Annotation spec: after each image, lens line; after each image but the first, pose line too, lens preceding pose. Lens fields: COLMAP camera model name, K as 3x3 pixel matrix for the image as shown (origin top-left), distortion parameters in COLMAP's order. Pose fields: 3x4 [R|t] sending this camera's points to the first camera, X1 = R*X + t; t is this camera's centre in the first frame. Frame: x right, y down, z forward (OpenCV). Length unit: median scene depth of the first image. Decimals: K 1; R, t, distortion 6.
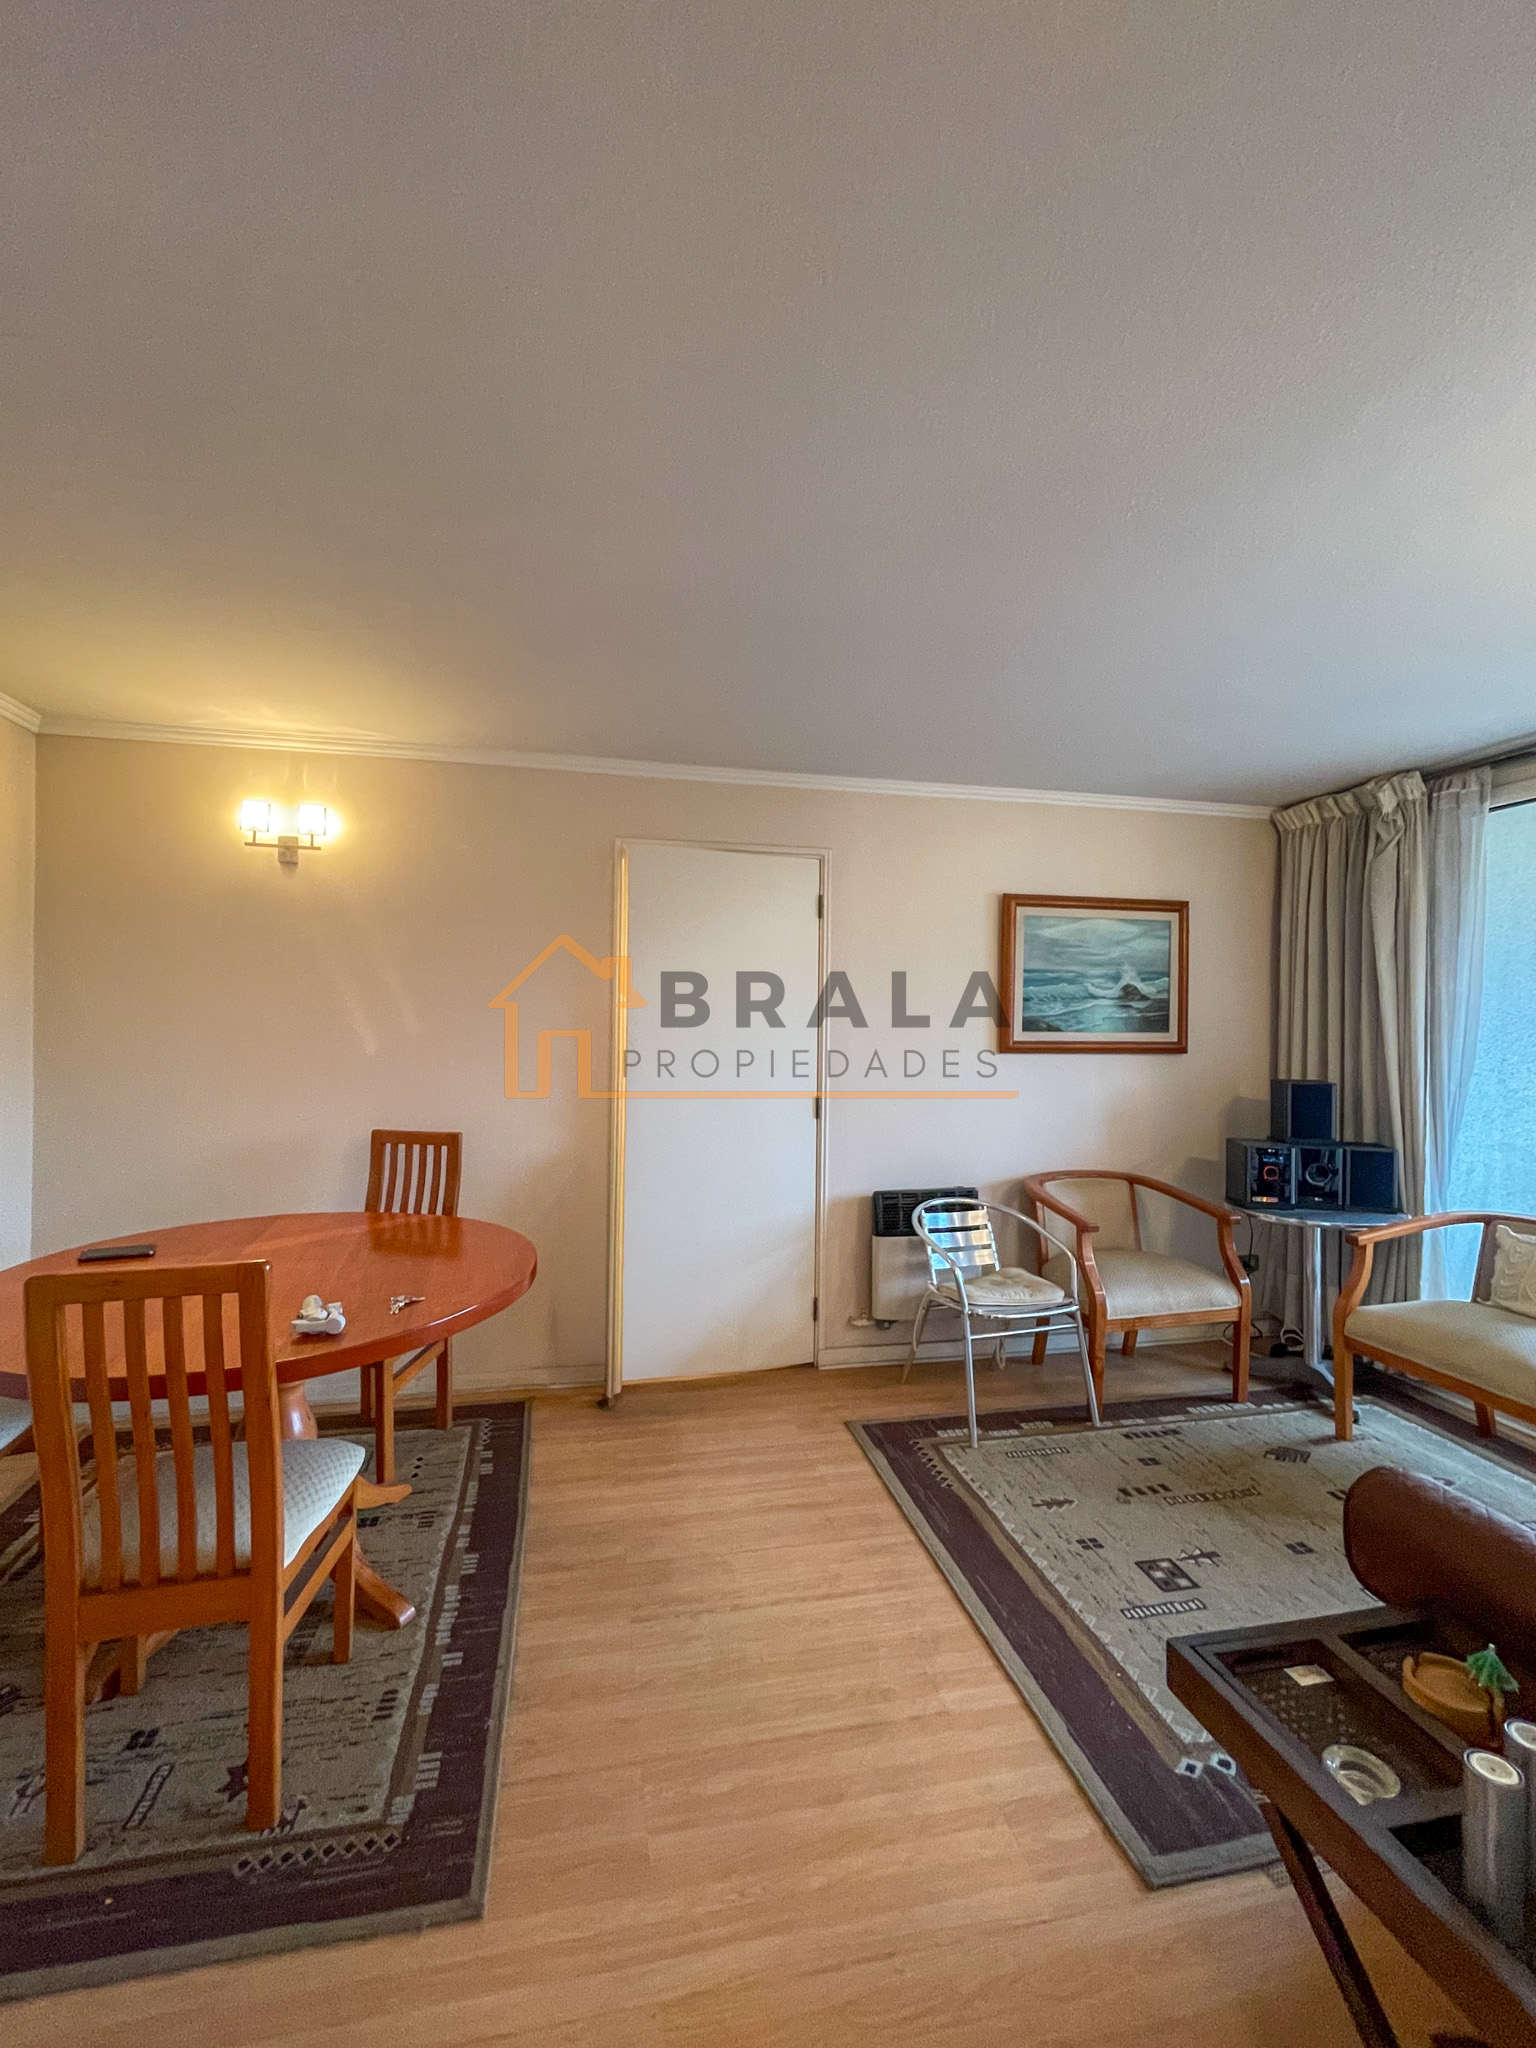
lens RADIAL K [[850.8, 0, 732.4], [0, 850.8, 1032.1], [0, 0, 1]] dist [-0.001695, -0.000141]
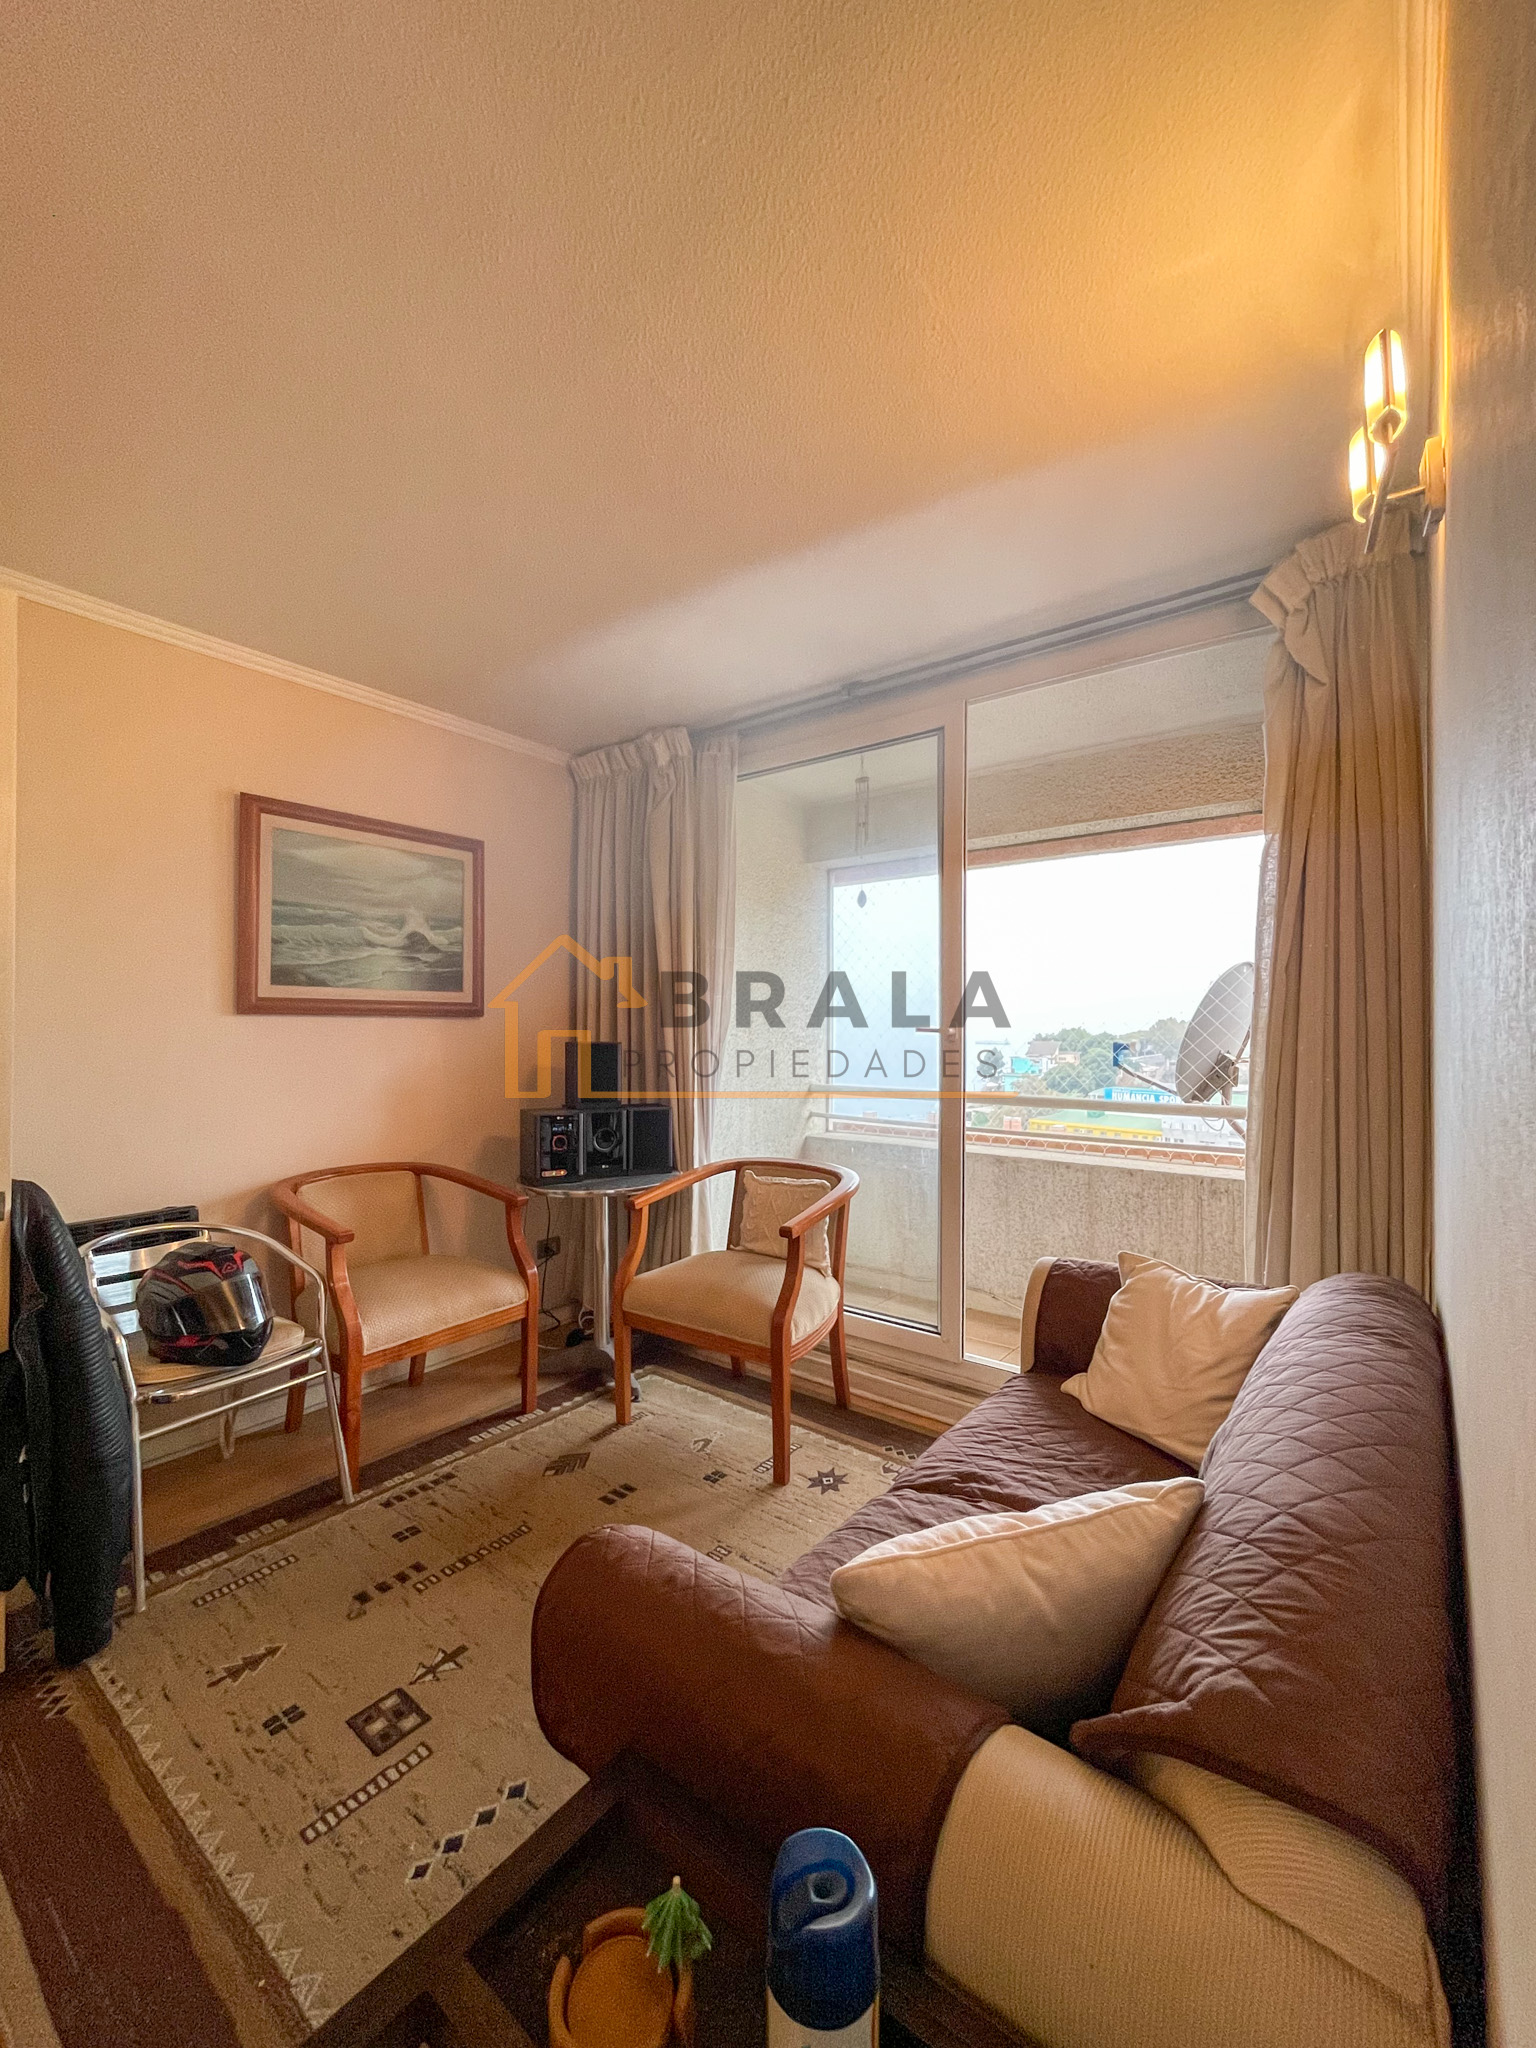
lens RADIAL K [[877.9, 0, 768.0], [0, 877.9, 1024.0], [0, 0, 1]] dist [0.000220, -0.000077]
pose [[0.733371, 0.001861, 0.679826, 0.171797], [0.007991, 0.999904, -0.011358, 0.054539], [-0.679782, 0.013762, 0.733285, 0.177671]]
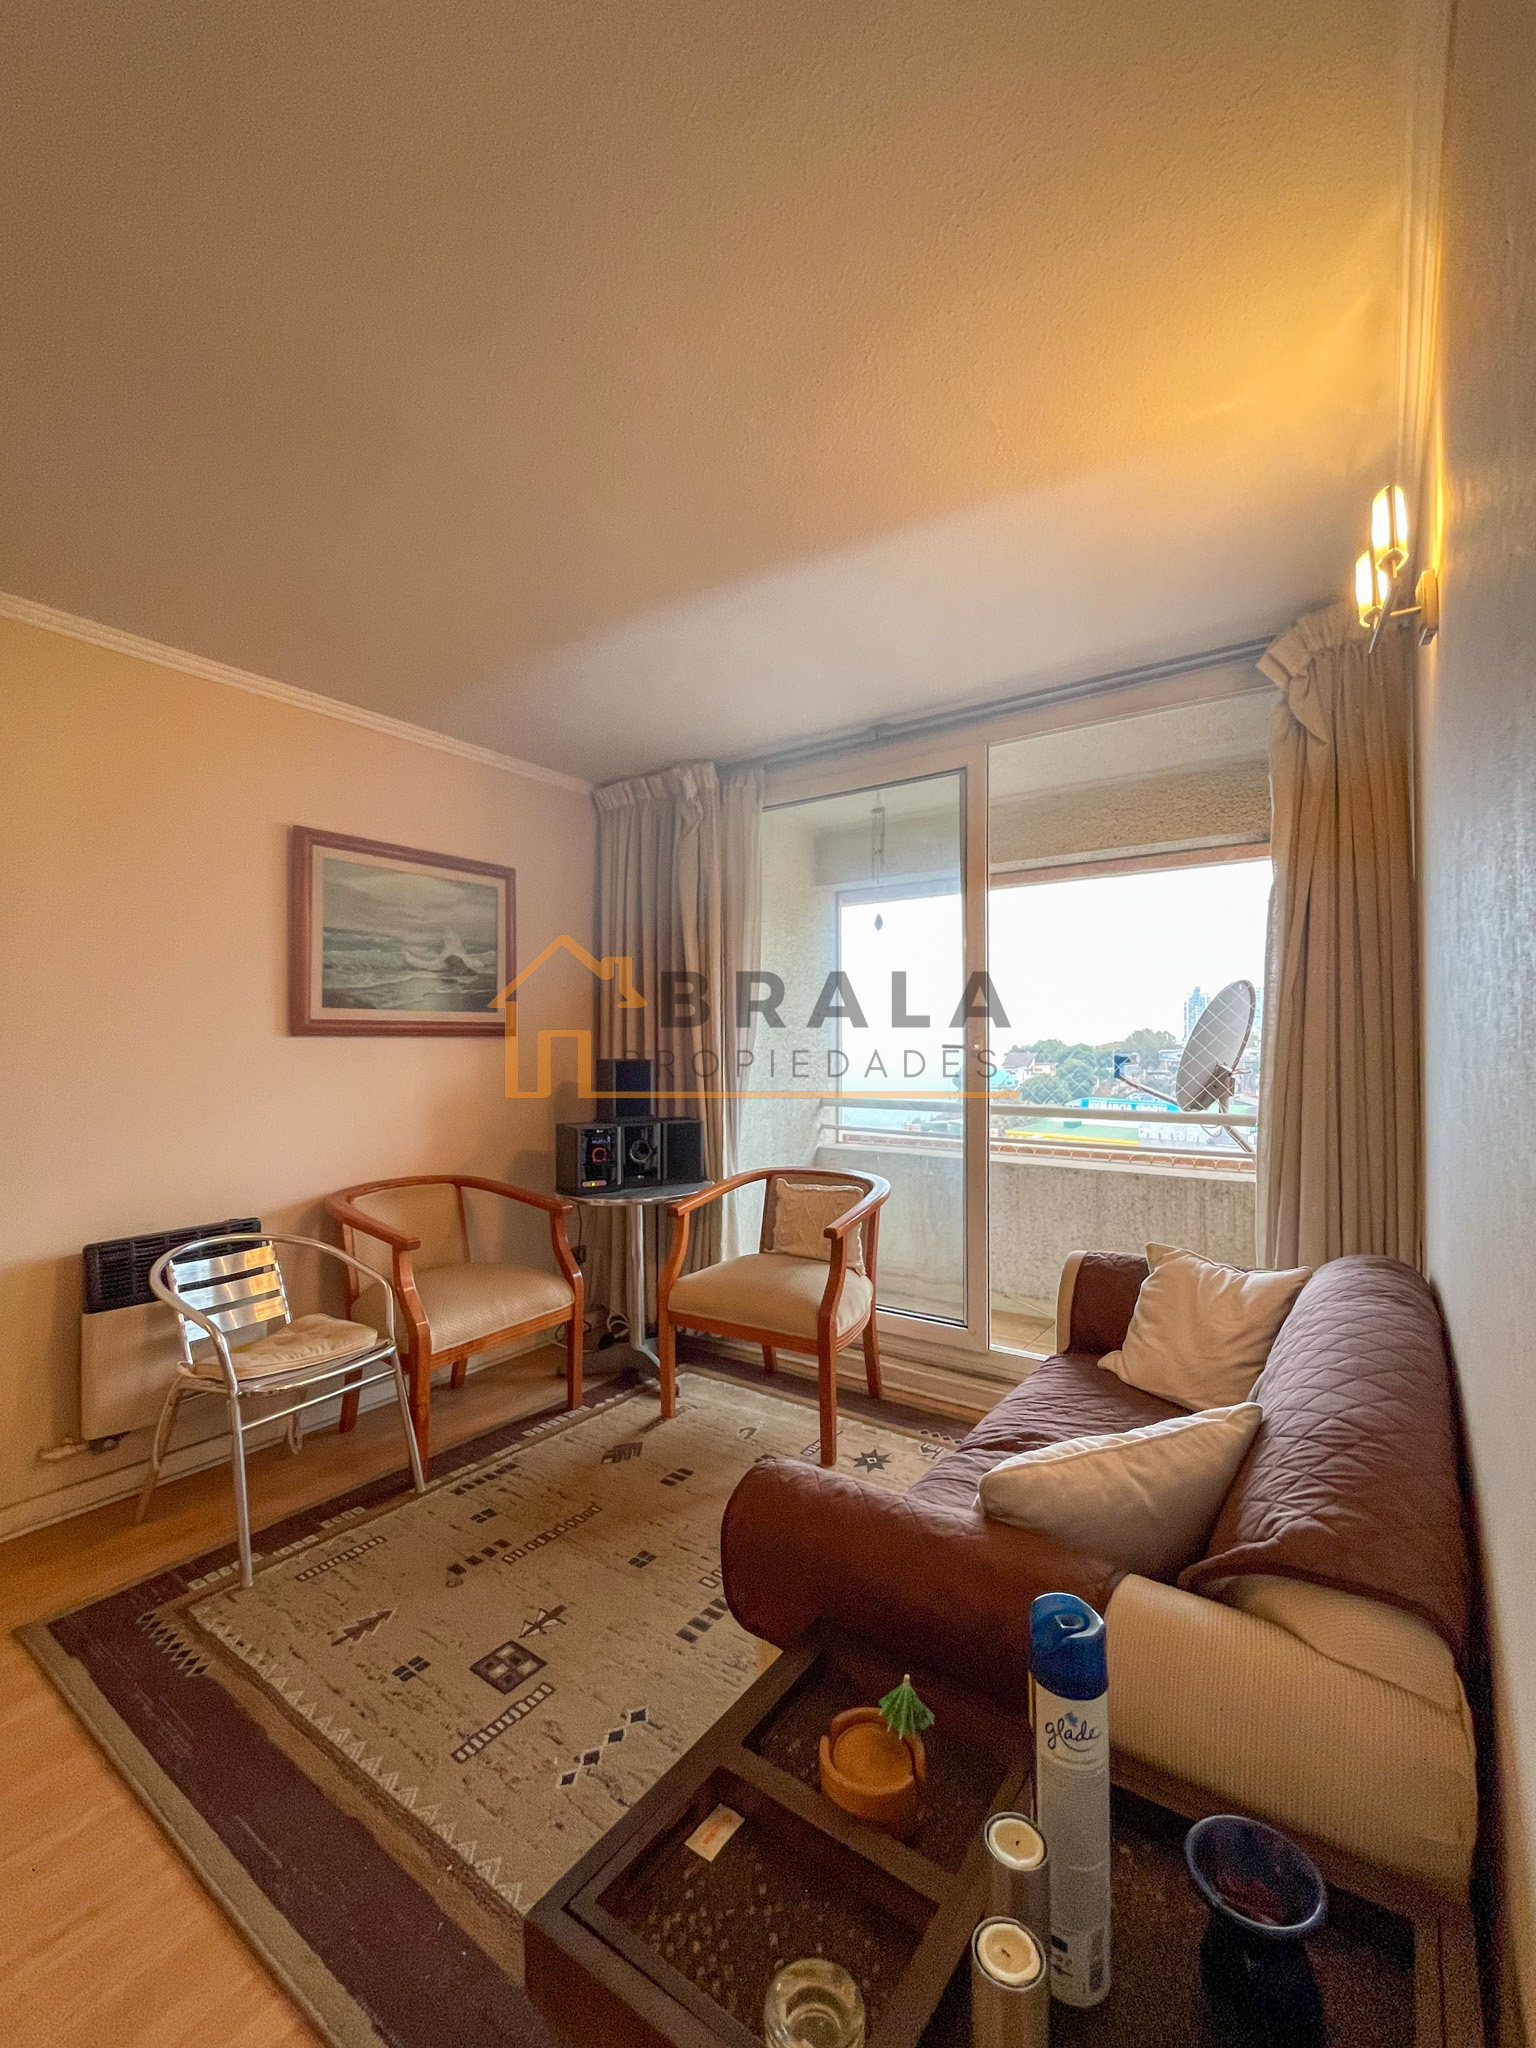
lens RADIAL K [[883.1, 0, 757.0], [0, 883.1, 1038.3], [0, 0, 1]] dist [-0.002285, 0.000066]
pose [[0.721431, -0.004527, 0.692472, 0.082262], [0.015804, 0.999826, -0.009929, 0.049780], [-0.692306, 0.018107, 0.721377, 0.171803]]
